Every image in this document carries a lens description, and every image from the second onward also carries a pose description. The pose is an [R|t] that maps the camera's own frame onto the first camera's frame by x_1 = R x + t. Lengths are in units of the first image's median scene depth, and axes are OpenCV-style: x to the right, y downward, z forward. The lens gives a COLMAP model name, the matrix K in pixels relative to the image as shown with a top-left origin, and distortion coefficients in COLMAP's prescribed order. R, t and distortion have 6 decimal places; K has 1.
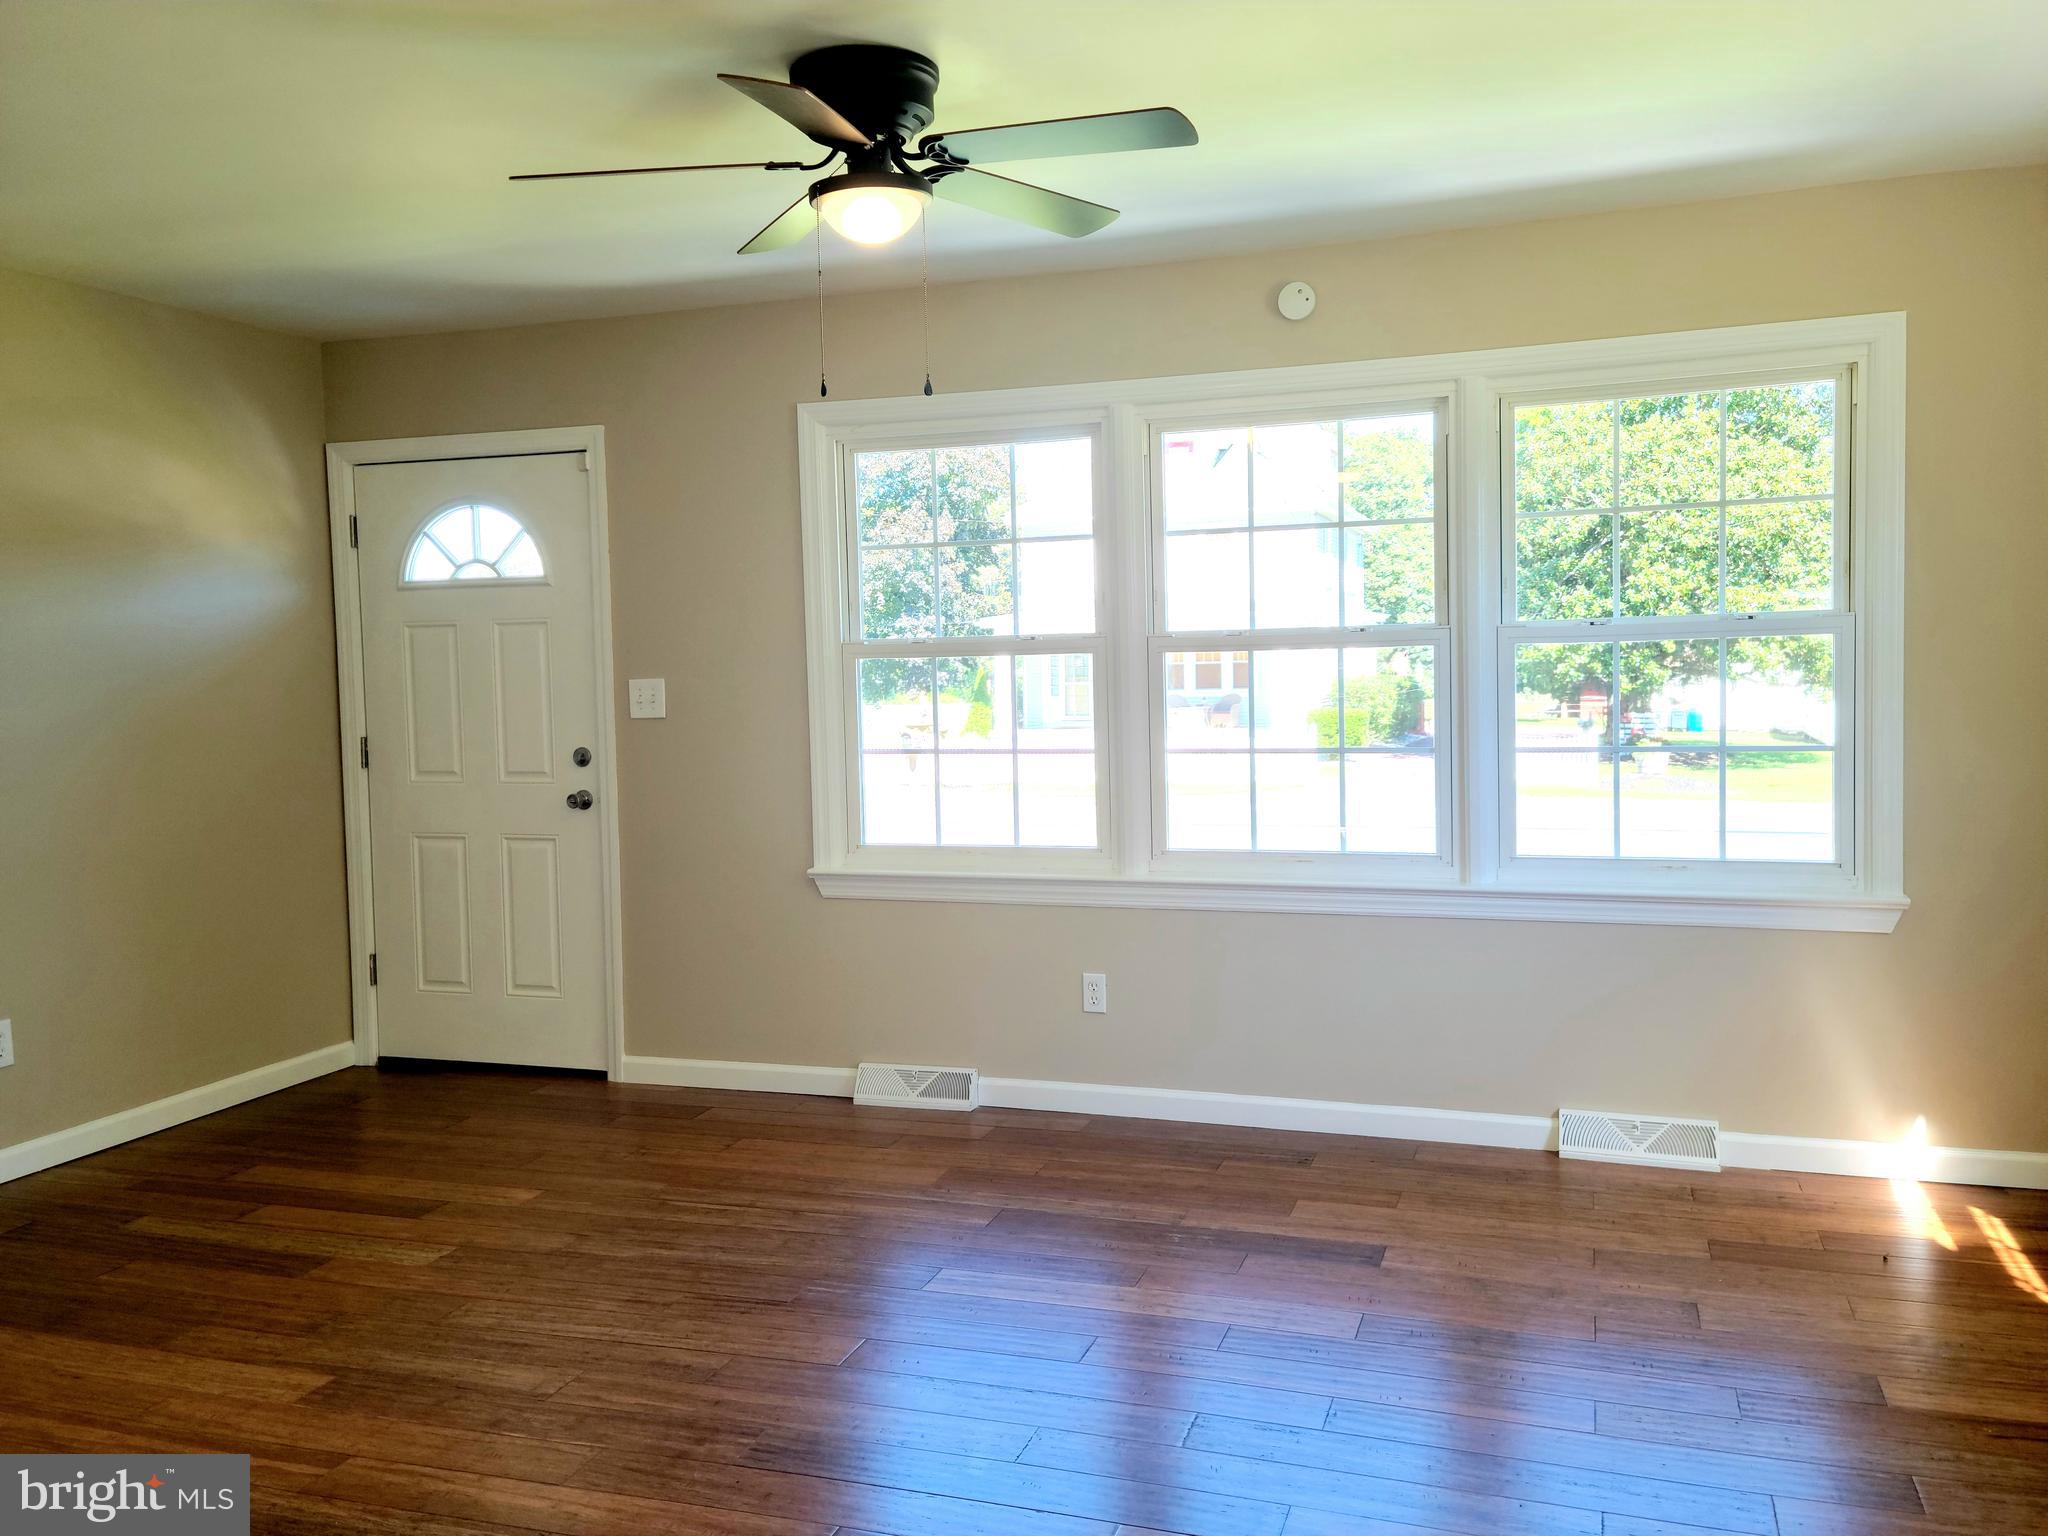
lens RADIAL K [[1643.1, 0, 1022.2], [0, 1643.1, 743.9], [0, 0, 1]] dist [0.095590, -0.077096]
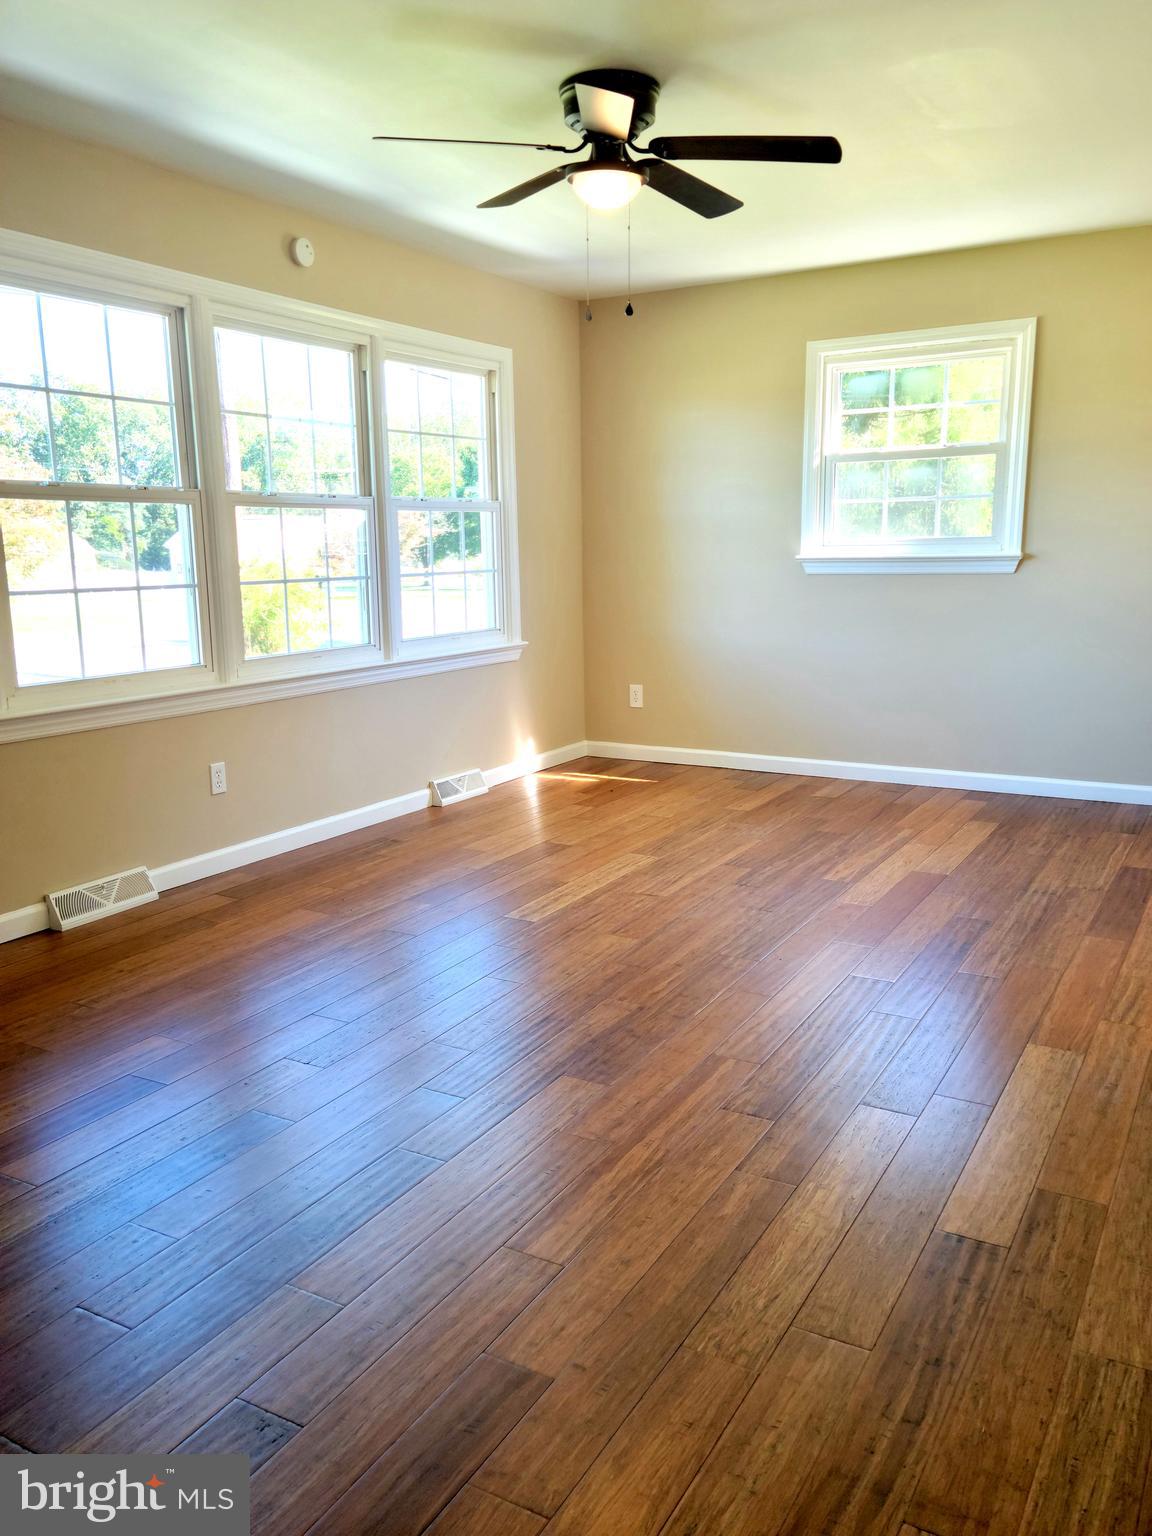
lens RADIAL K [[1232.3, 0, 579.9], [0, 1232.3, 771.0], [0, 0, 1]] dist [0.095590, -0.077096]
pose [[0.182071, -0.162362, 0.969788, -0.915239], [0.060063, 0.986268, 0.153845, 0.016757], [-0.981449, 0.030238, 0.189323, 0.599877]]
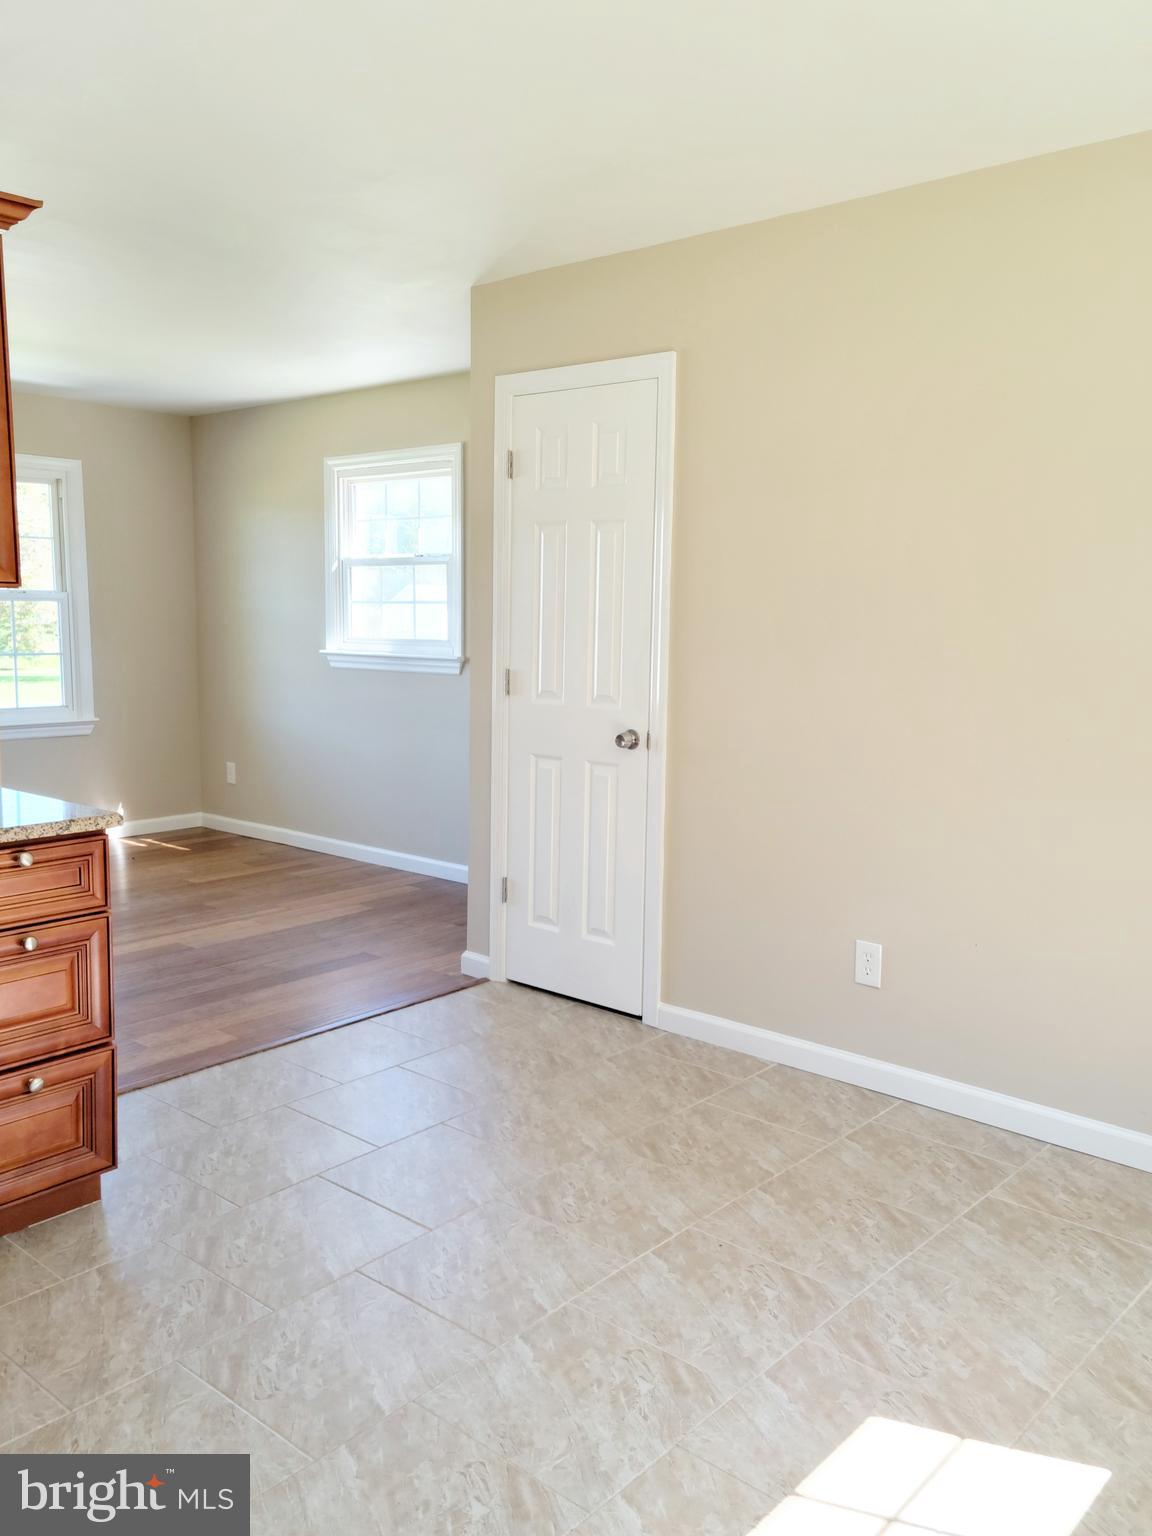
lens RADIAL K [[1270.9, 0, 556.7], [0, 1270.9, 766.6], [0, 0, 1]] dist [0.091786, -0.106836]
pose [[0.379369, -0.088979, 0.920957, -0.805498], [0.029275, 0.996021, 0.084173, 0.026099], [-0.924782, -0.004972, 0.380465, -0.248712]]
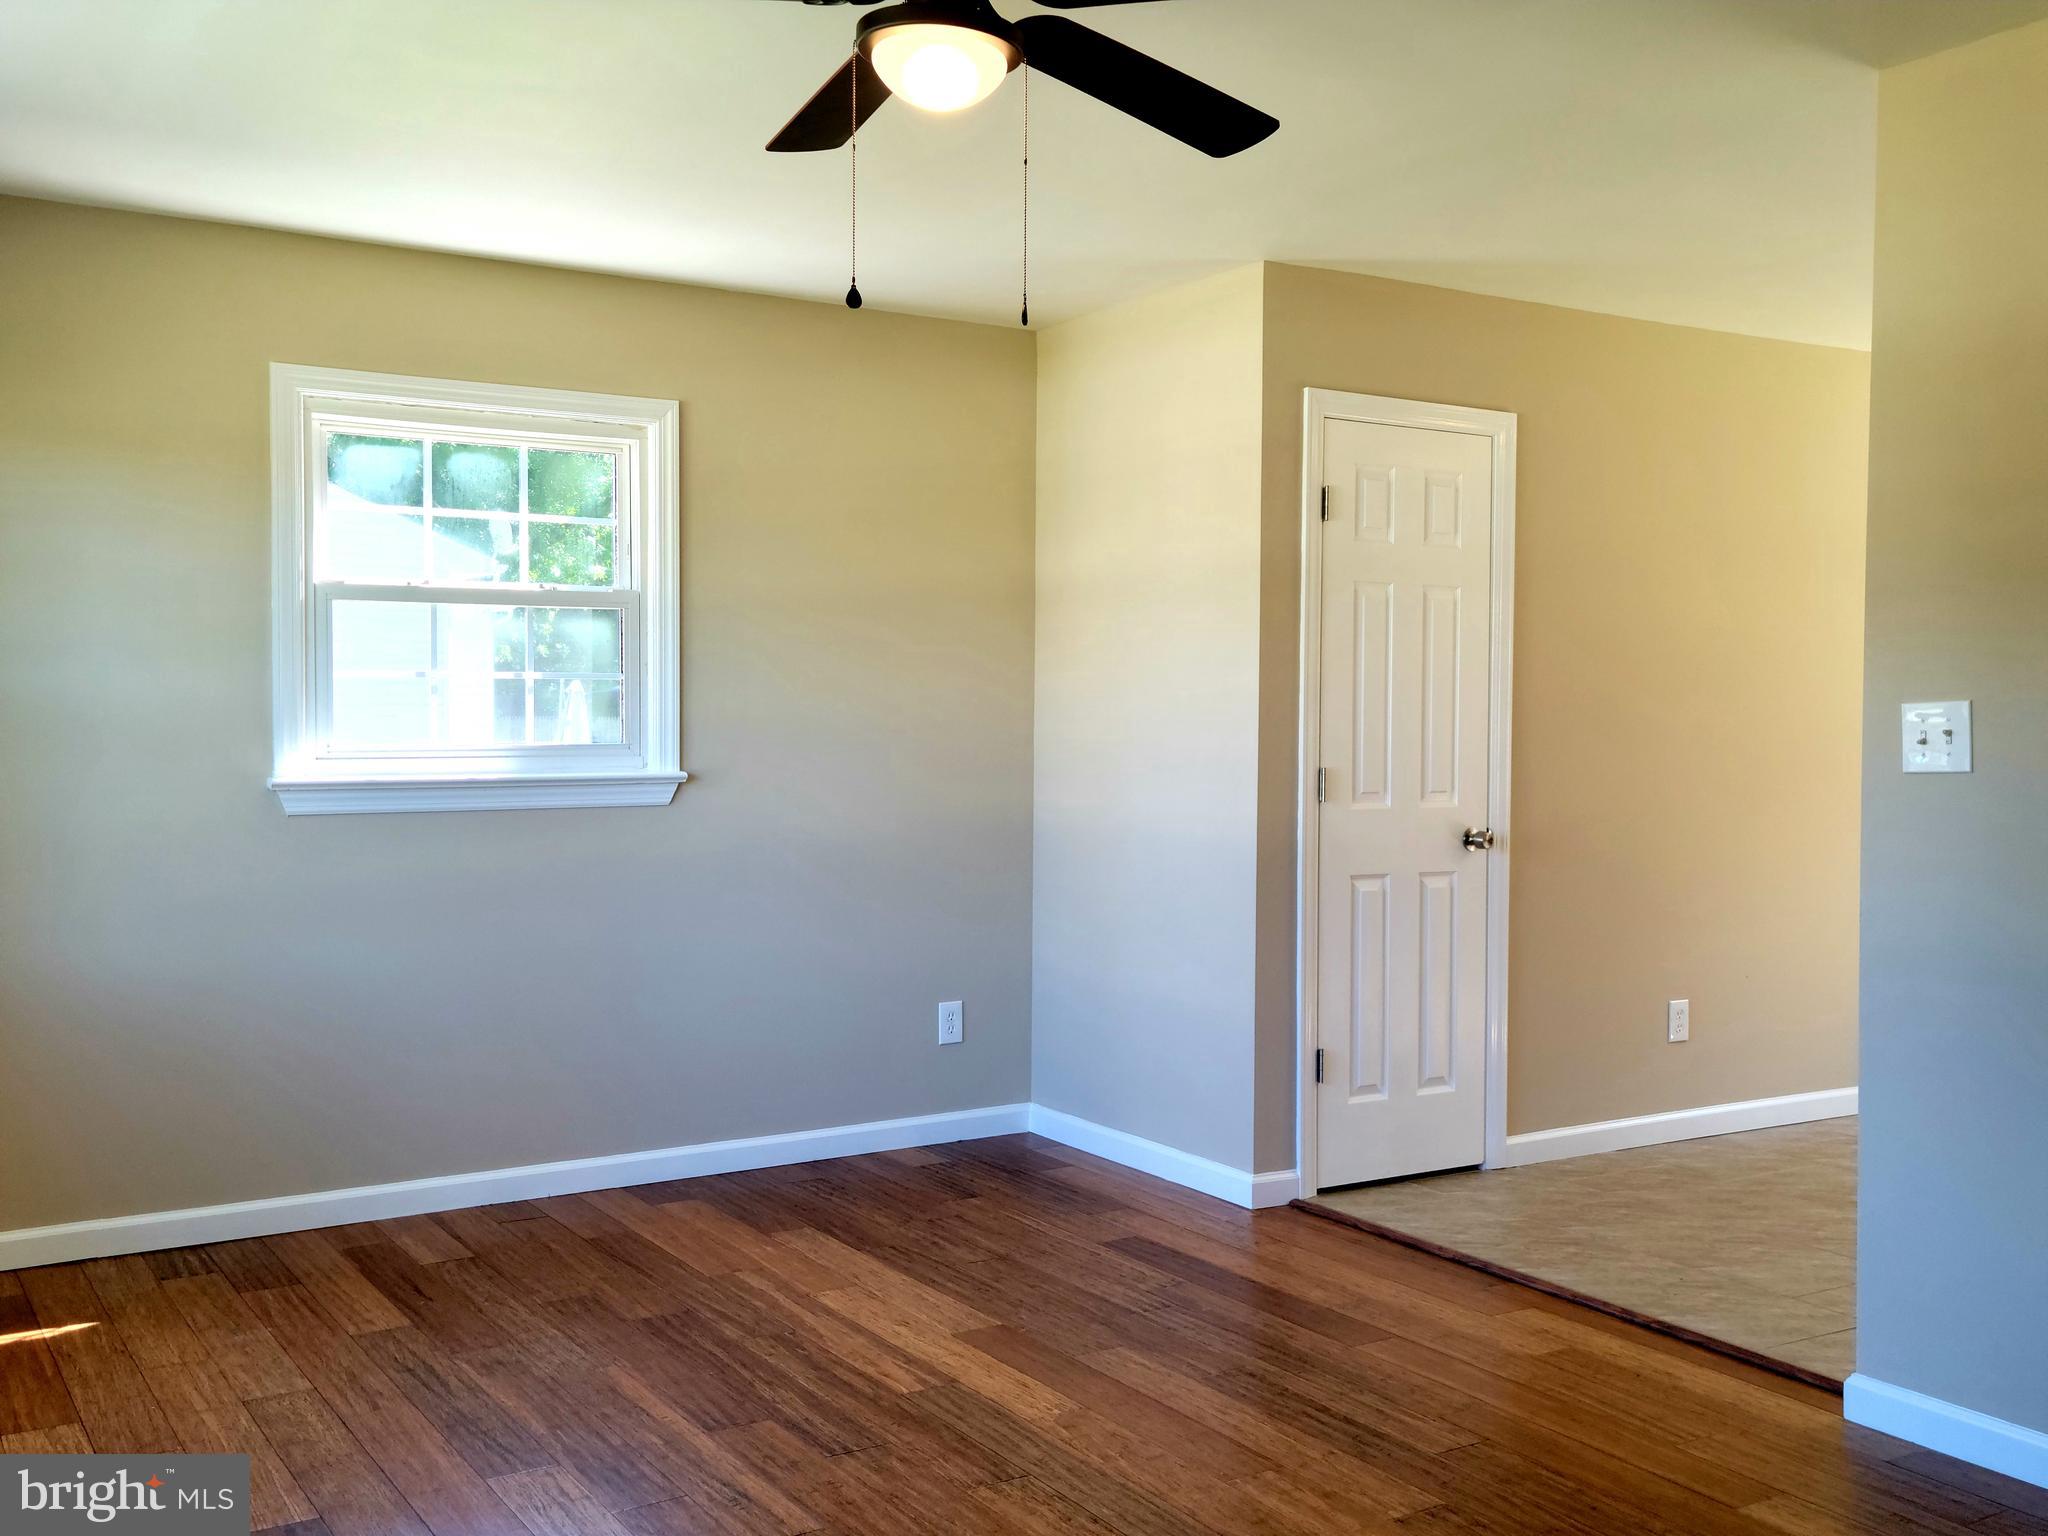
lens RADIAL K [[1967.1, 0, 1056.4], [0, 1967.1, 755.4], [0, 0, 1]] dist [0.060904, -0.002161]
pose [[-0.785418, 0.005965, 0.618937, -0.483384], [0.045617, 0.997792, 0.048271, -0.038949], [-0.617282, 0.066147, -0.783956, 1.210207]]
